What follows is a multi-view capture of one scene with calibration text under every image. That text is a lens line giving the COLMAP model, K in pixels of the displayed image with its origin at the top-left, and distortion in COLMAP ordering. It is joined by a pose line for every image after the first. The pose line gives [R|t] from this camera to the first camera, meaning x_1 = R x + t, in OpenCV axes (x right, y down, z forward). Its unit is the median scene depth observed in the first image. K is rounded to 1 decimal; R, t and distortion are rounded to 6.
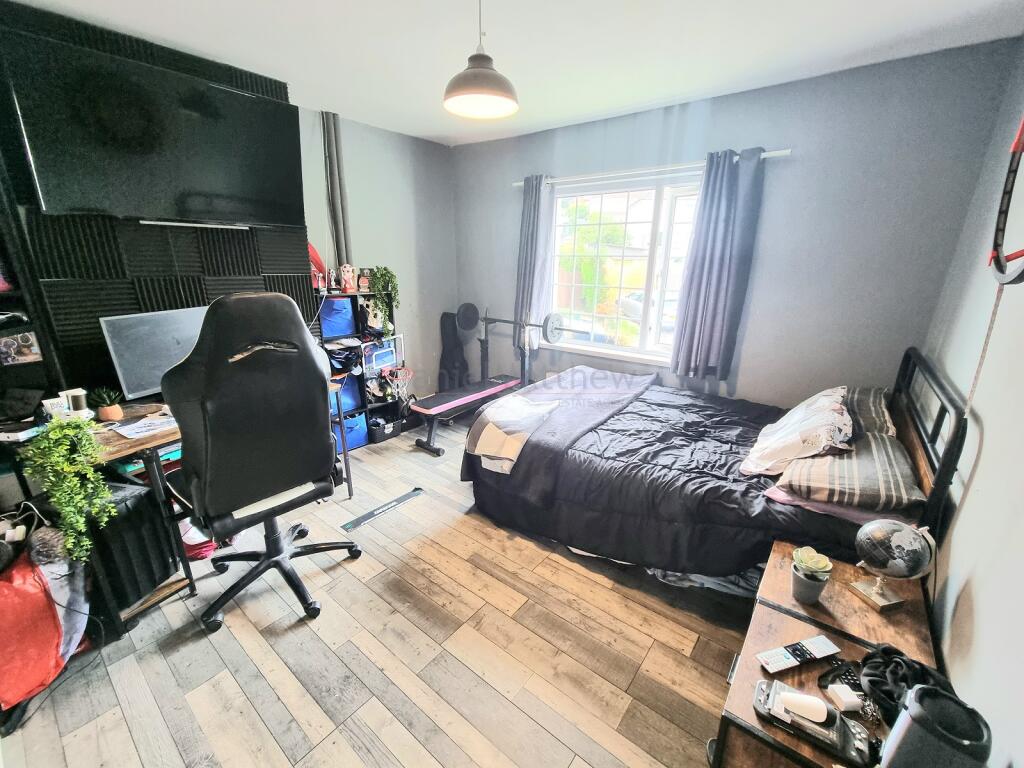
lens RADIAL K [[416.0, 0, 515.6], [0, 416.0, 388.6], [0, 0, 1]] dist [-0.001356, -0.000109]
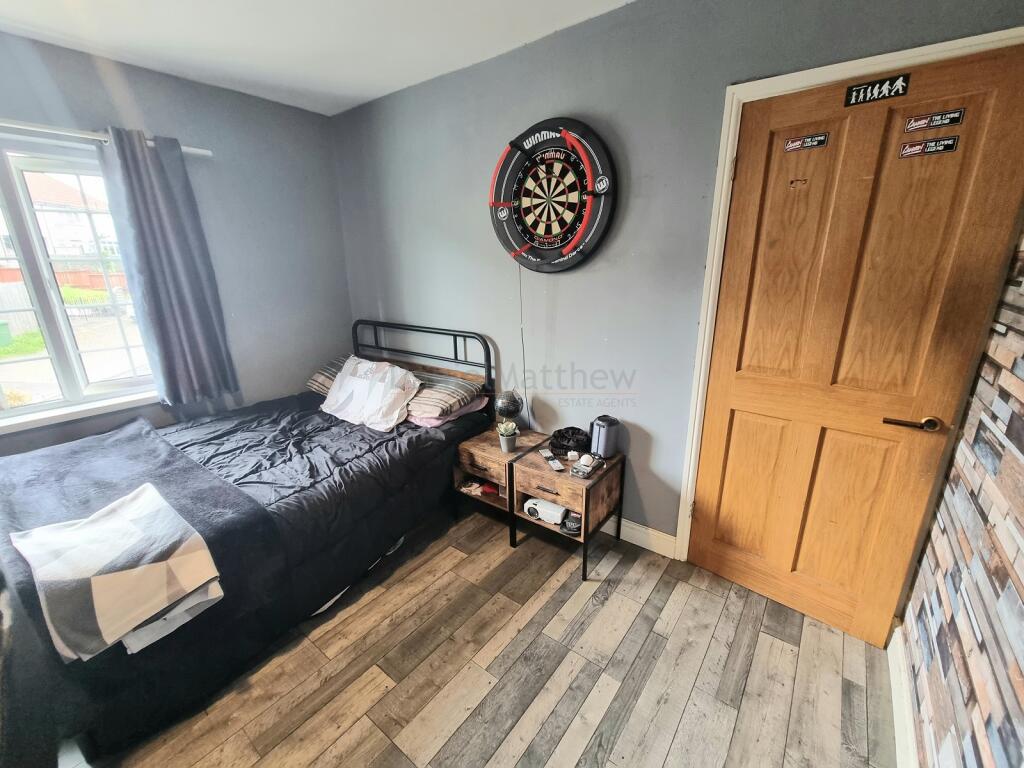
lens RADIAL K [[416.0, 0, 517.8], [0, 416.0, 385.8], [0, 0, 1]] dist [-0.001356, -0.000109]
pose [[0.004540, -0.288284, 0.957534, -0.542712], [0.311602, 0.910277, 0.272579, -0.123613], [-0.950202, 0.297132, 0.093962, 0.440856]]
